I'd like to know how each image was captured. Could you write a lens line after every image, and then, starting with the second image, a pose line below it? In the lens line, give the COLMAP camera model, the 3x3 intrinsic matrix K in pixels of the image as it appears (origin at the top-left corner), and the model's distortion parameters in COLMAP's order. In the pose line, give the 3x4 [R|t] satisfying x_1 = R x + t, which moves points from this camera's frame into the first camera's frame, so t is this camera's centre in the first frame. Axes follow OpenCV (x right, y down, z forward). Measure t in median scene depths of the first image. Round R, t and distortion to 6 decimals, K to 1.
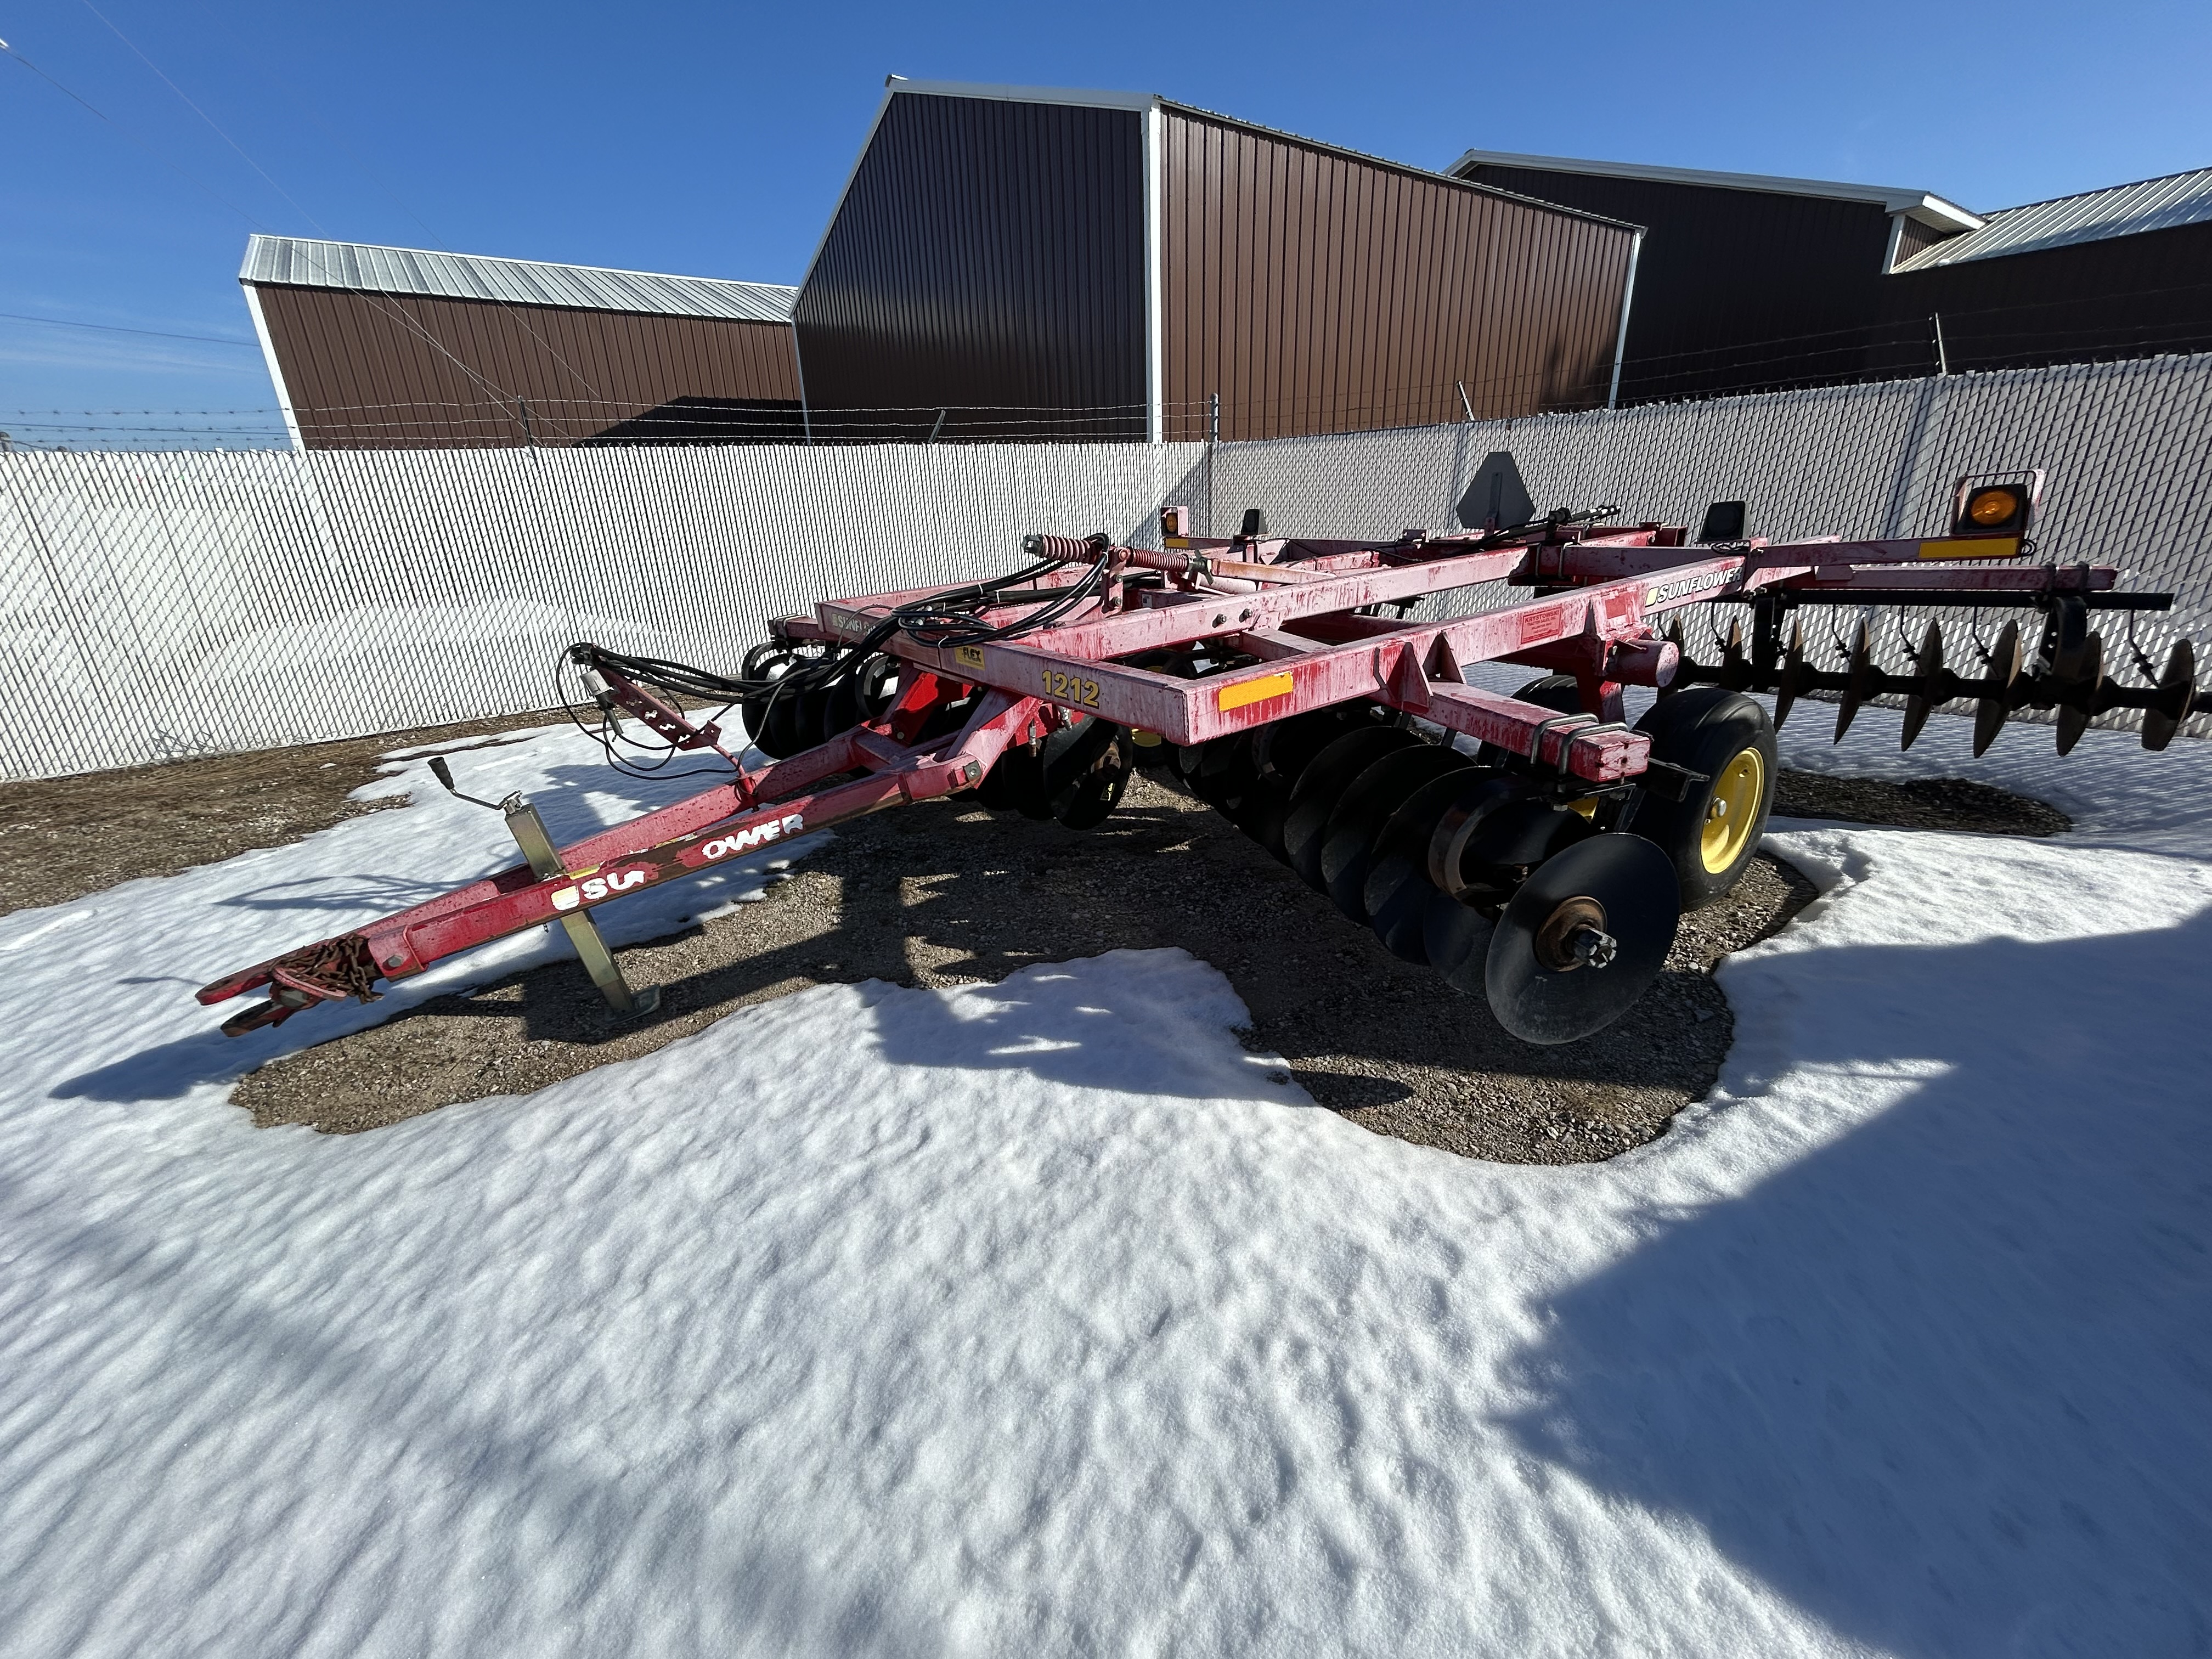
lens RADIAL K [[903.3, 0, 1102.5], [0, 903.3, 833.2], [0, 0, 1]] dist [0.009764, -0.005112]
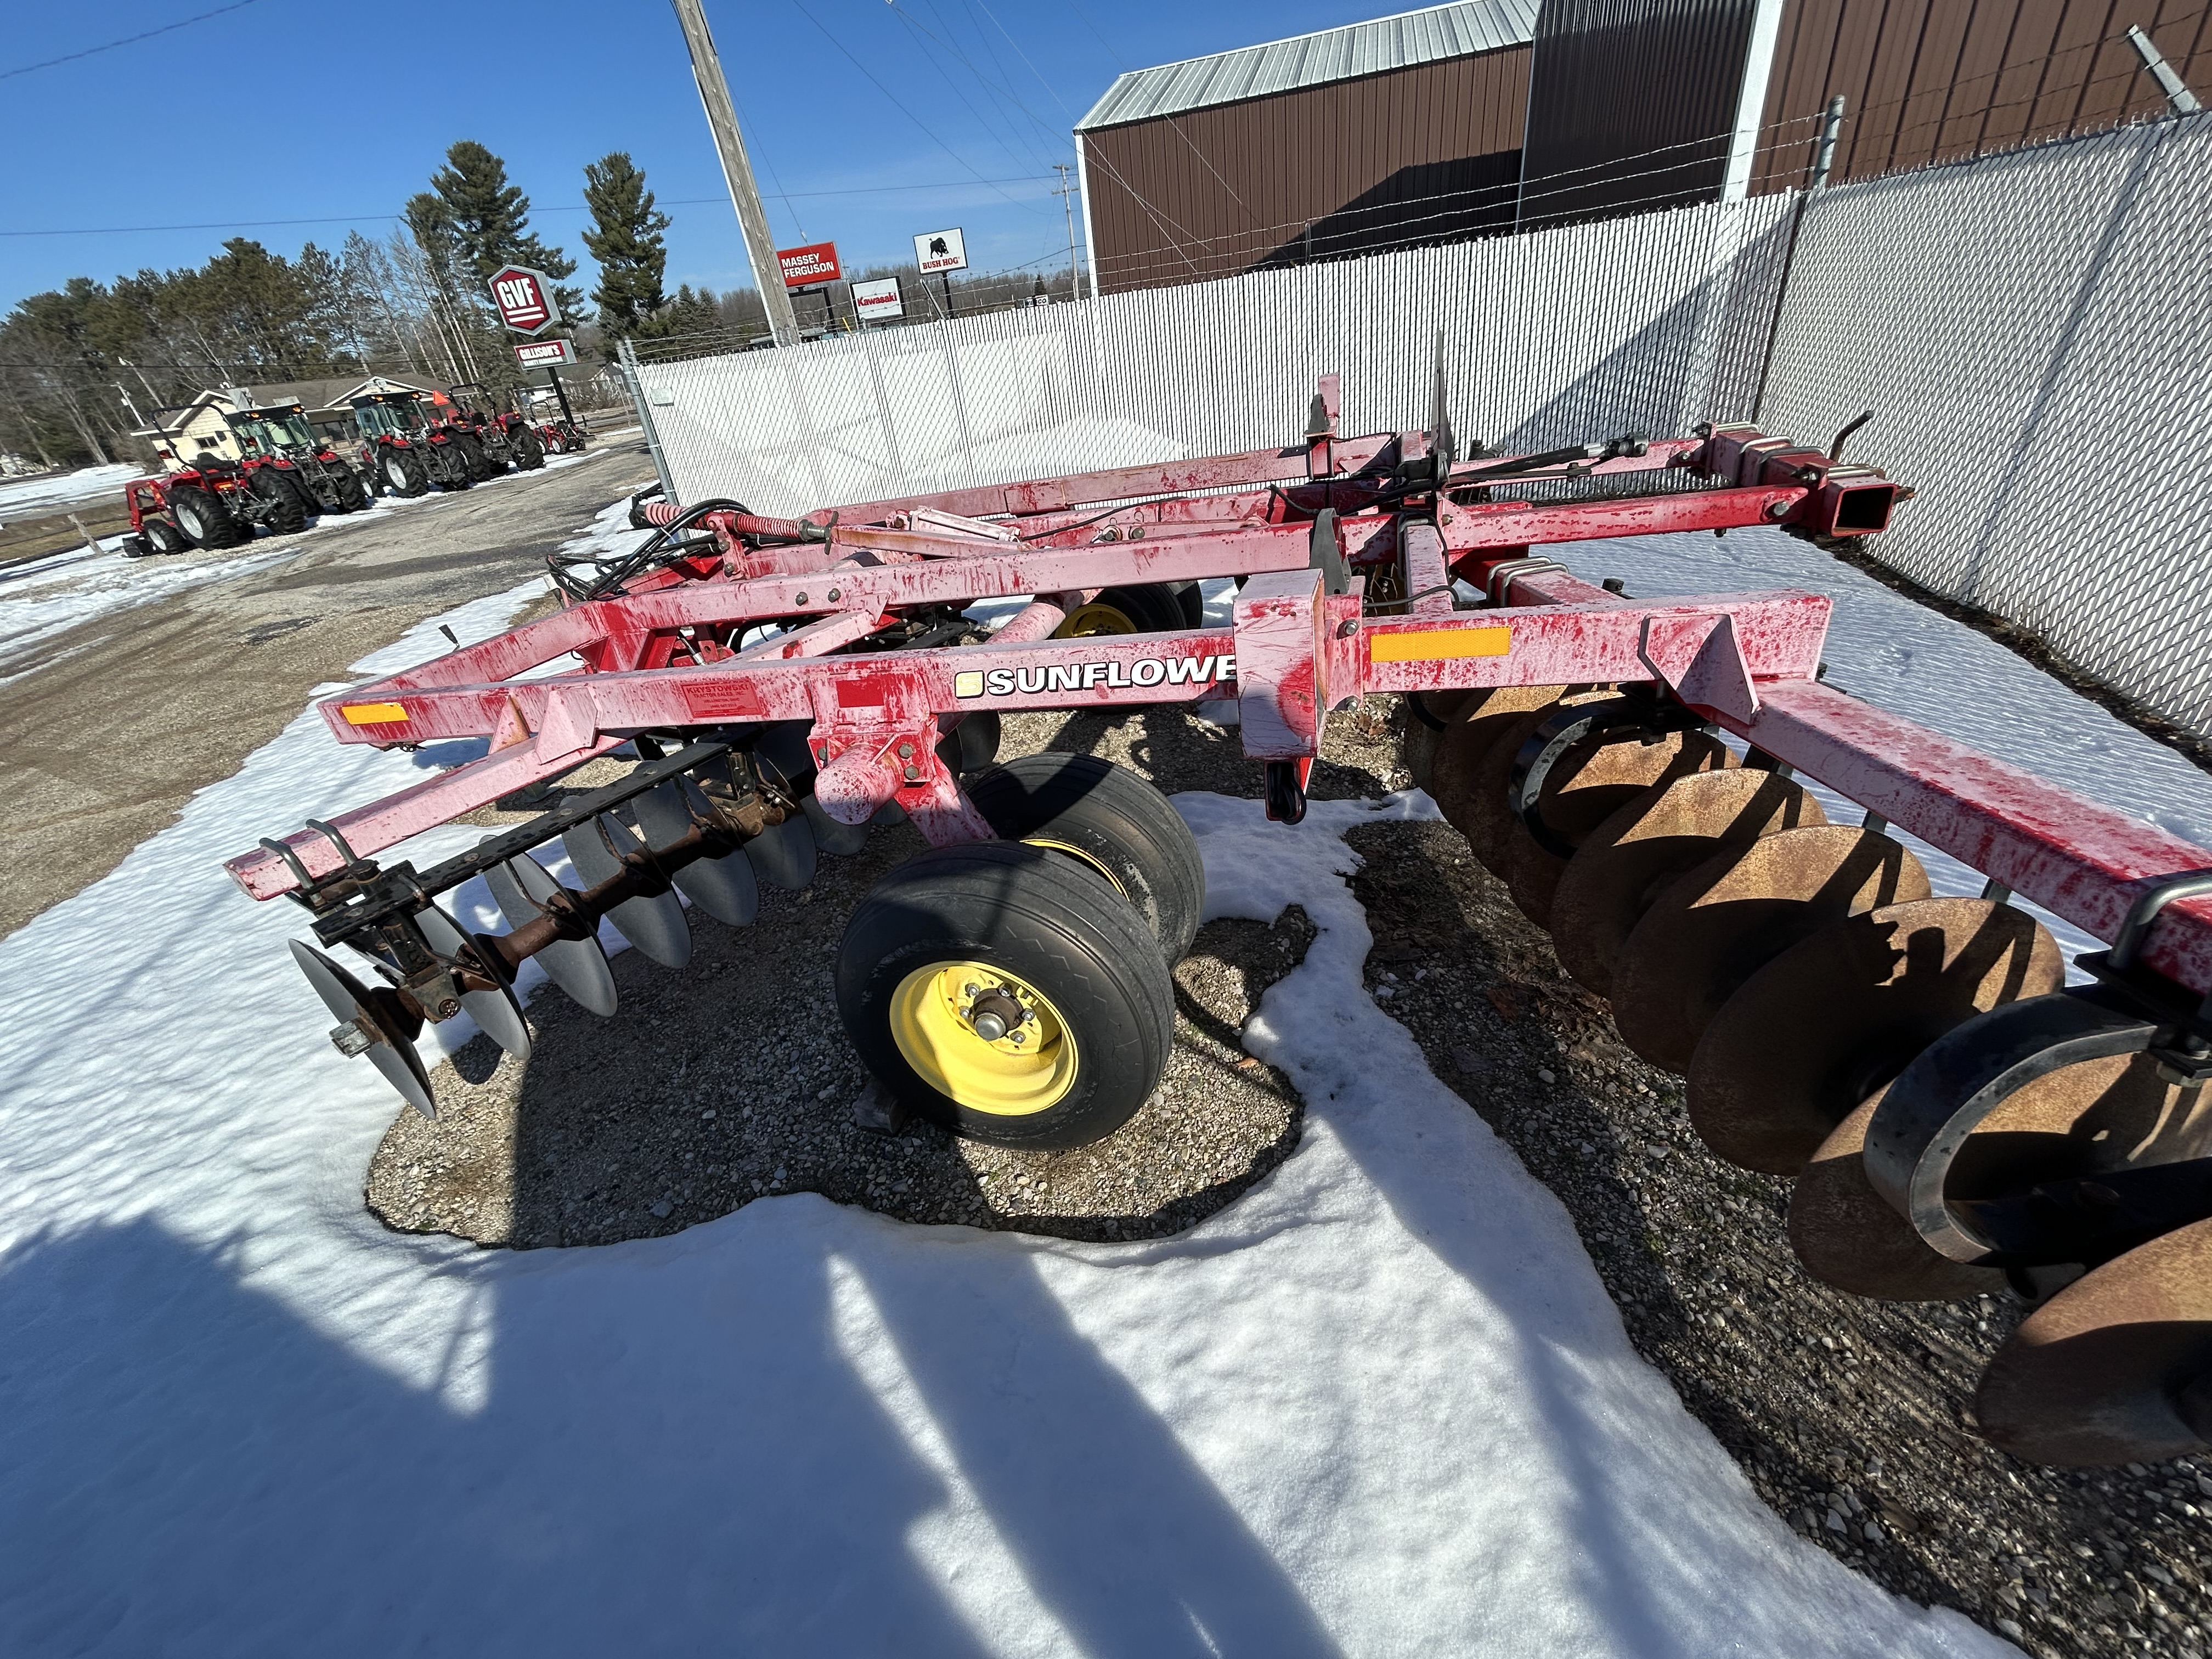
lens RADIAL K [[903.3, 0, 1102.5], [0, 903.3, 833.2], [0, 0, 1]] dist [0.009764, -0.005112]
pose [[0.633719, 0.342542, -0.693589, 1.058355], [-0.180603, 0.937352, 0.297915, -0.341992], [0.752185, -0.063530, 0.655882, 0.601034]]
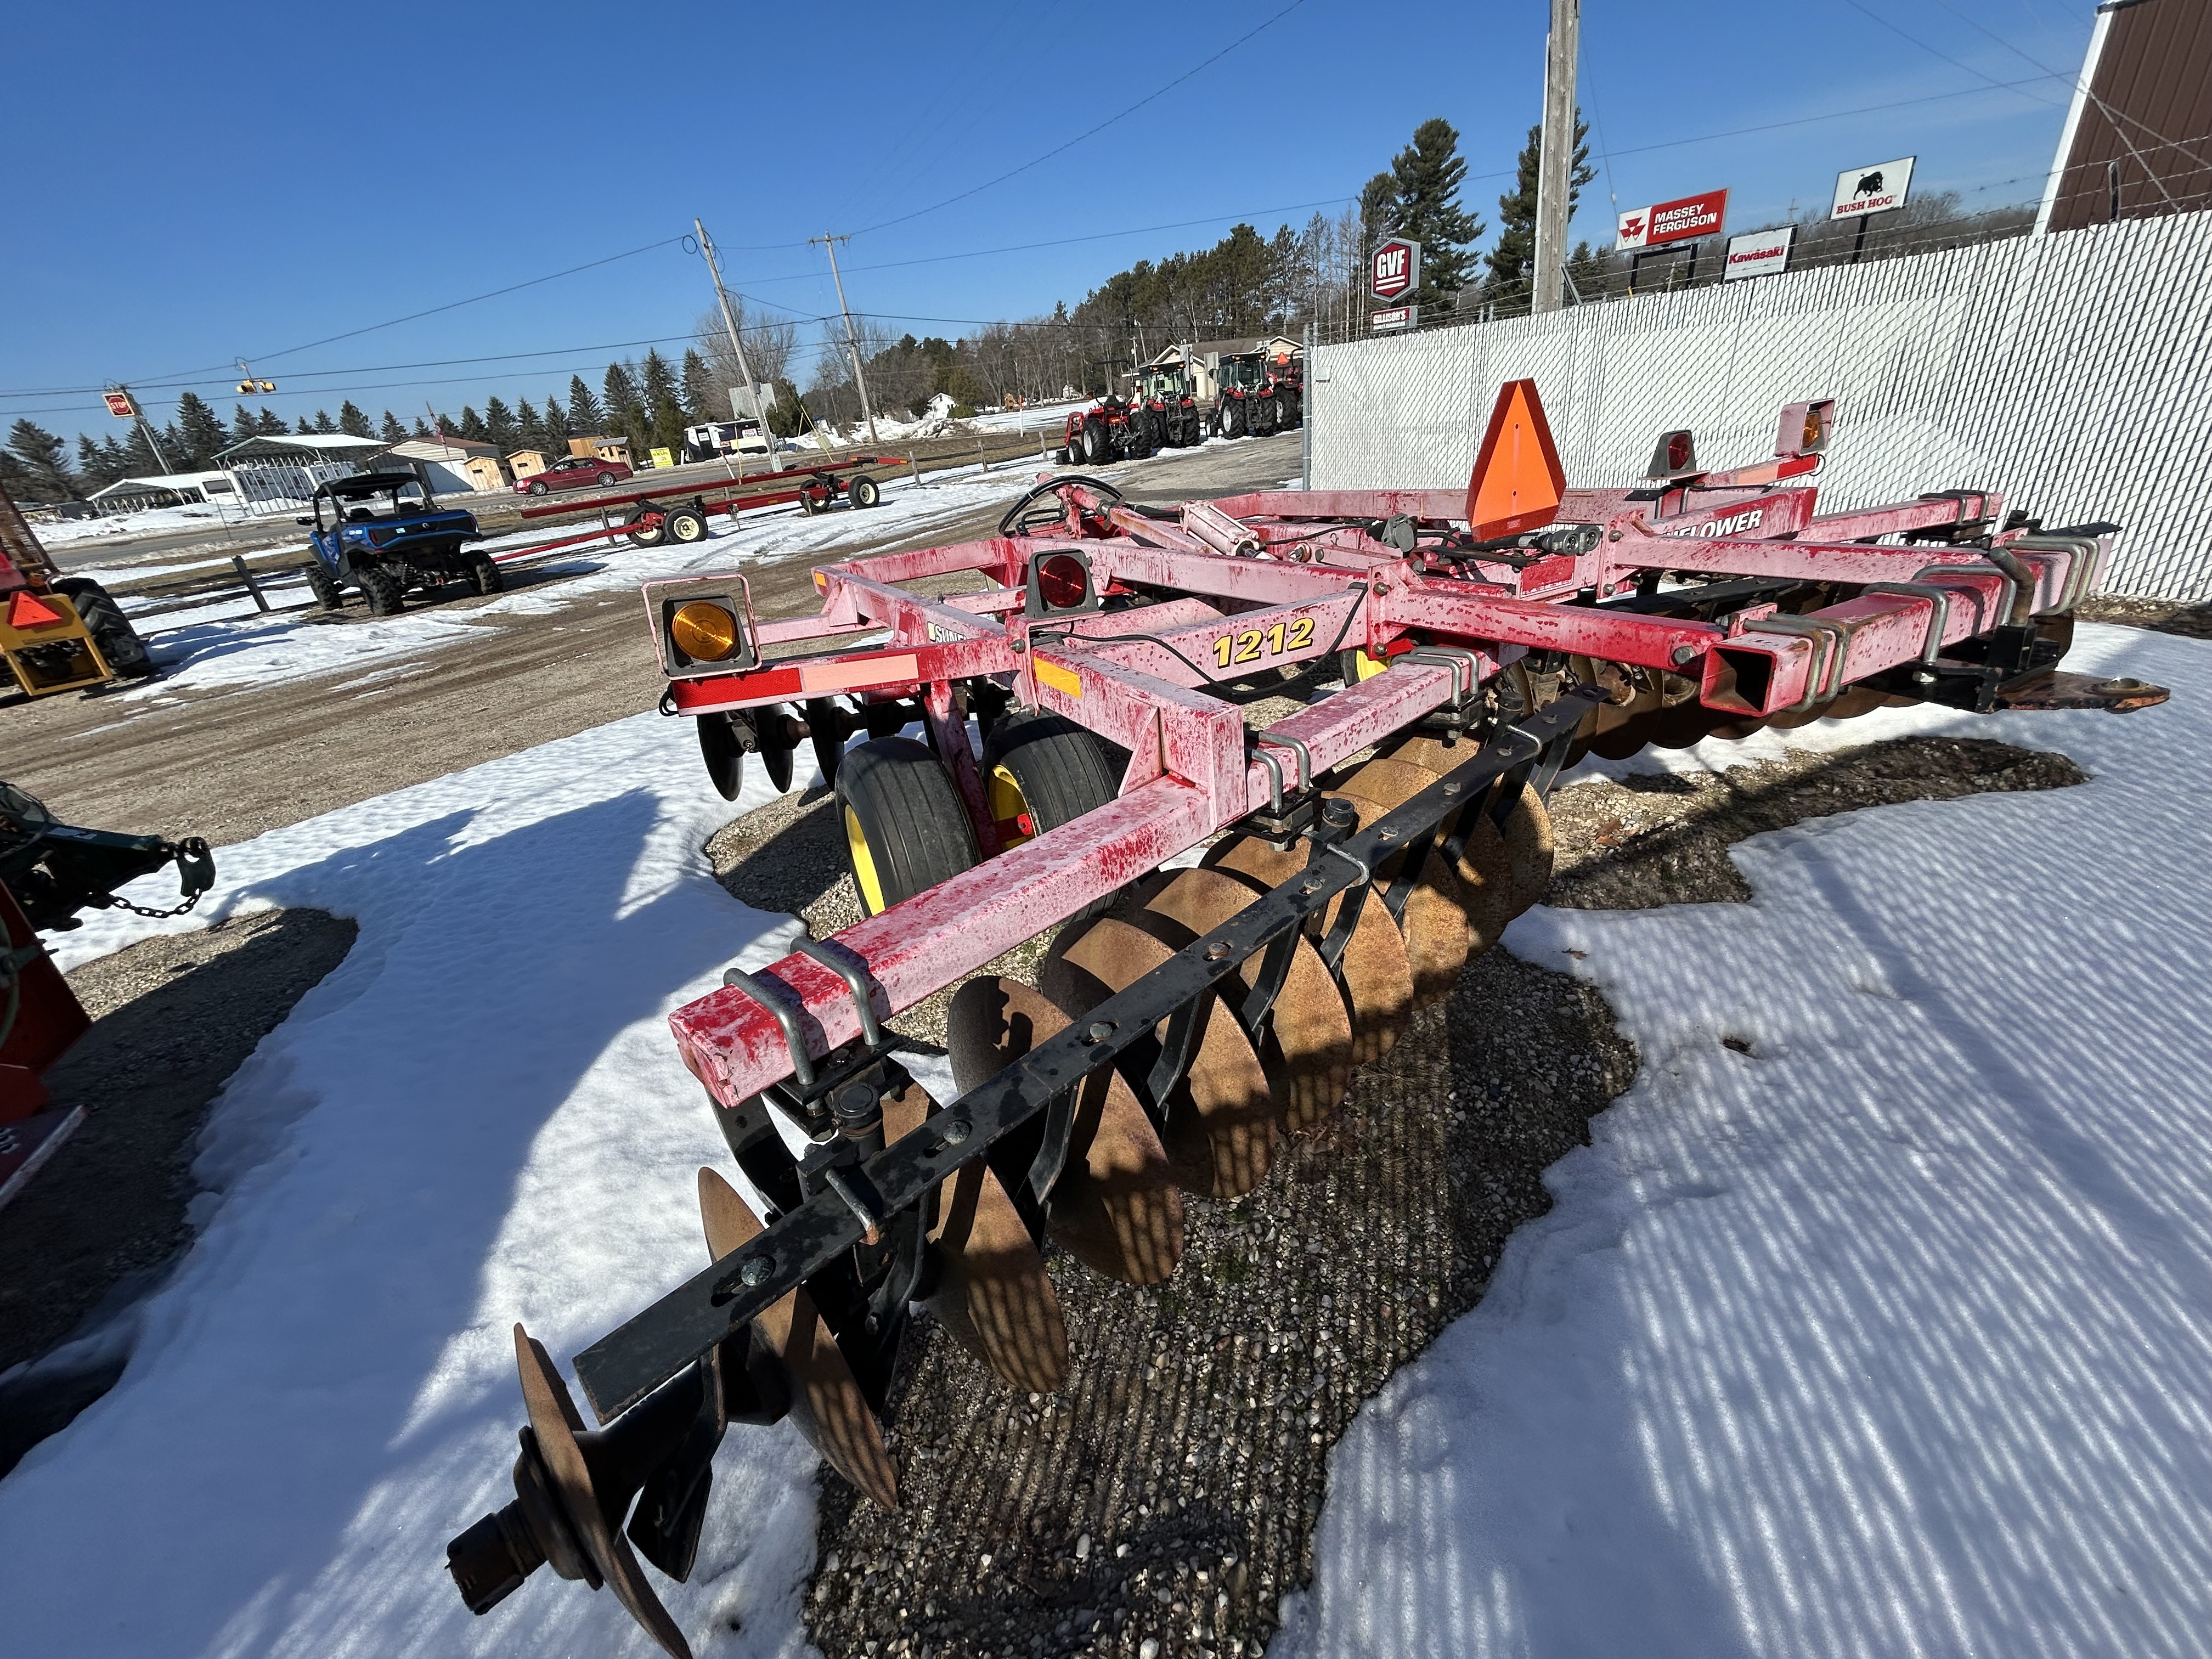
lens RADIAL K [[884.5, 0, 1091.5], [0, 884.5, 826.4], [0, 0, 1]] dist [0.000492, 0.000220]
pose [[-0.131628, 0.477134, -0.868917, 1.329898], [-0.247056, 0.833096, 0.494889, -0.529778], [0.960019, 0.279813, 0.008220, 1.112245]]
